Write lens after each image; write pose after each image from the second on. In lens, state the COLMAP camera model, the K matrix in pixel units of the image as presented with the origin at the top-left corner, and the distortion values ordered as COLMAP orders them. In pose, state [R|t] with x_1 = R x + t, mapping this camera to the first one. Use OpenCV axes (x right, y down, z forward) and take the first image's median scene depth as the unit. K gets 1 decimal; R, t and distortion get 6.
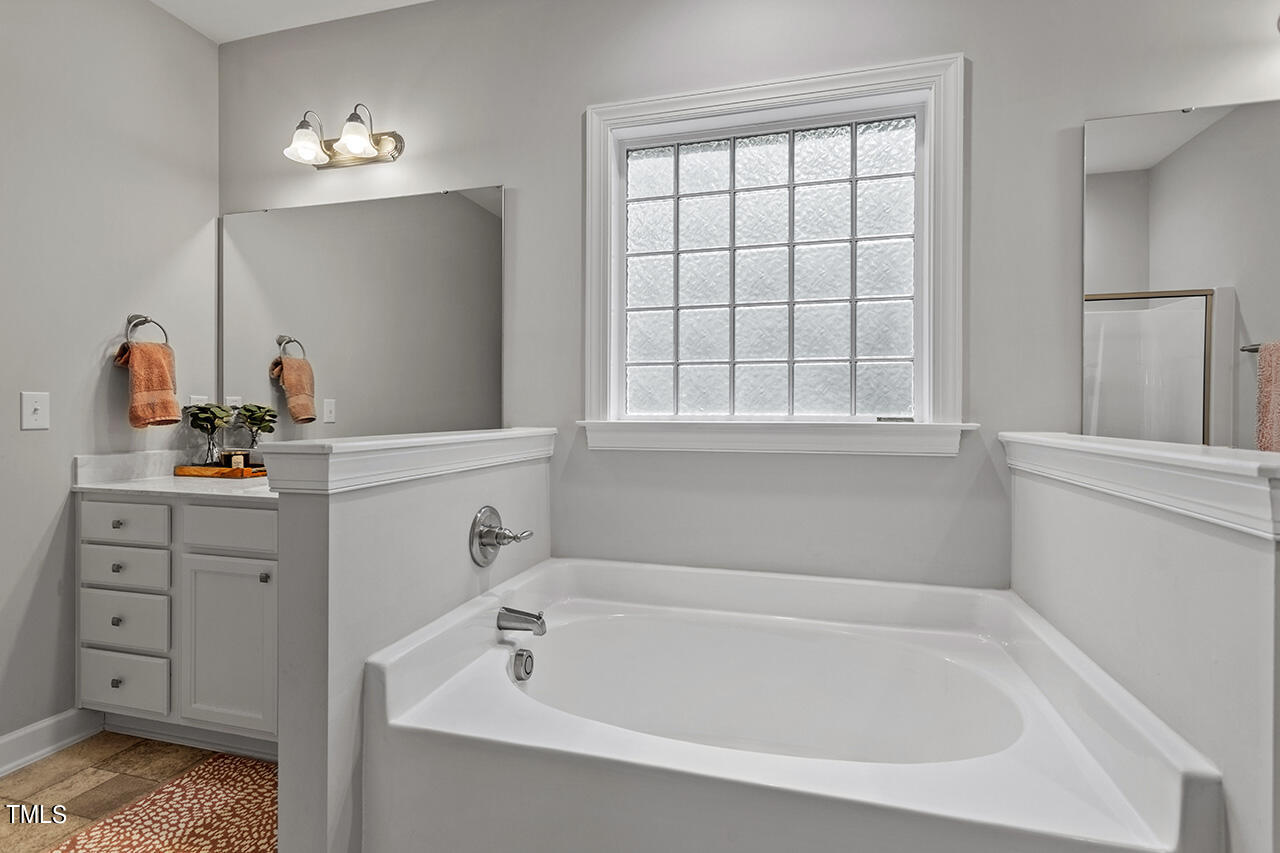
lens RADIAL K [[613.6, 0, 636.3], [0, 613.6, 419.0], [0, 0, 1]] dist [0.001654, 0.000042]
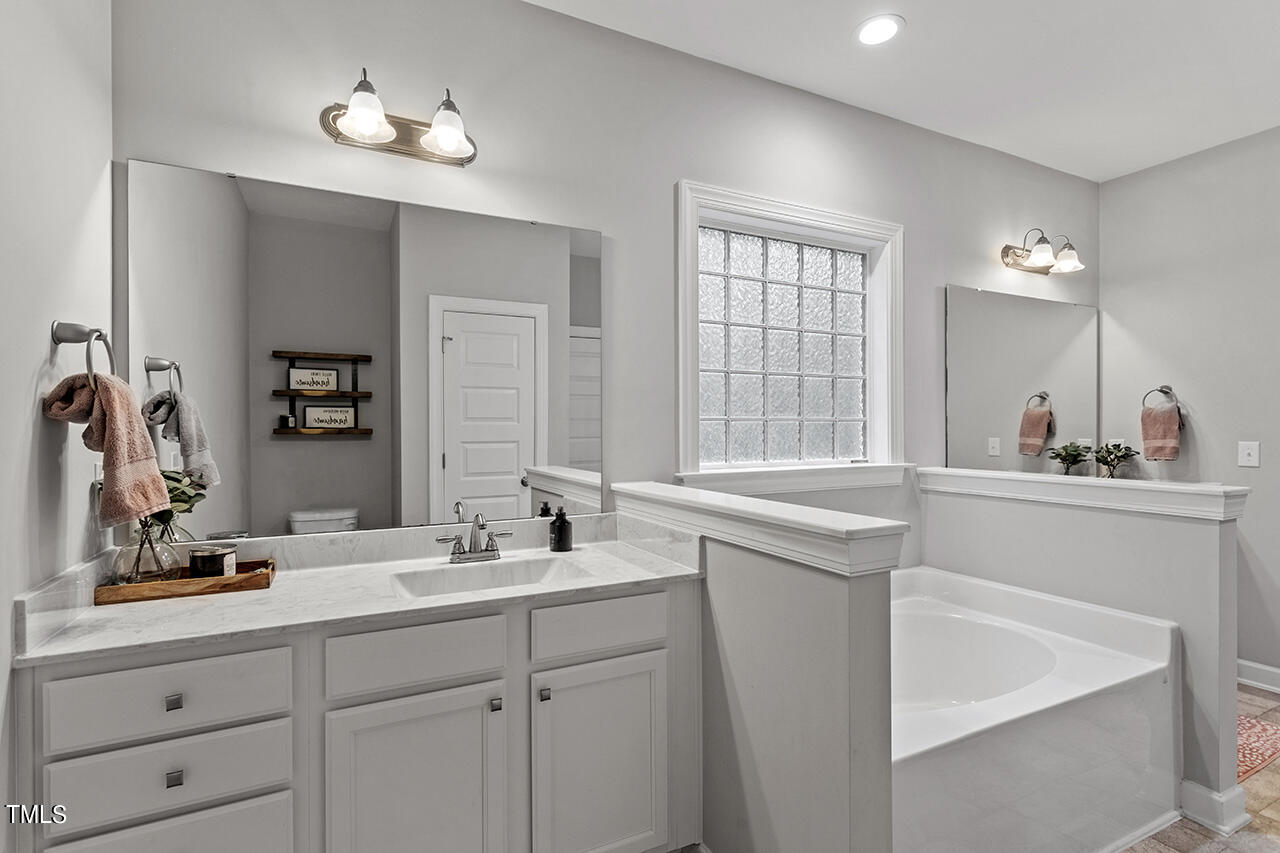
lens RADIAL K [[605.1, 0, 637.1], [0, 605.1, 429.9], [0, 0, 1]] dist [0.000109, -0.000359]
pose [[0.740429, -0.006578, 0.672102, -0.868543], [0.013194, 0.999902, -0.004748, -0.069673], [-0.672005, 0.012383, 0.740443, 0.282618]]
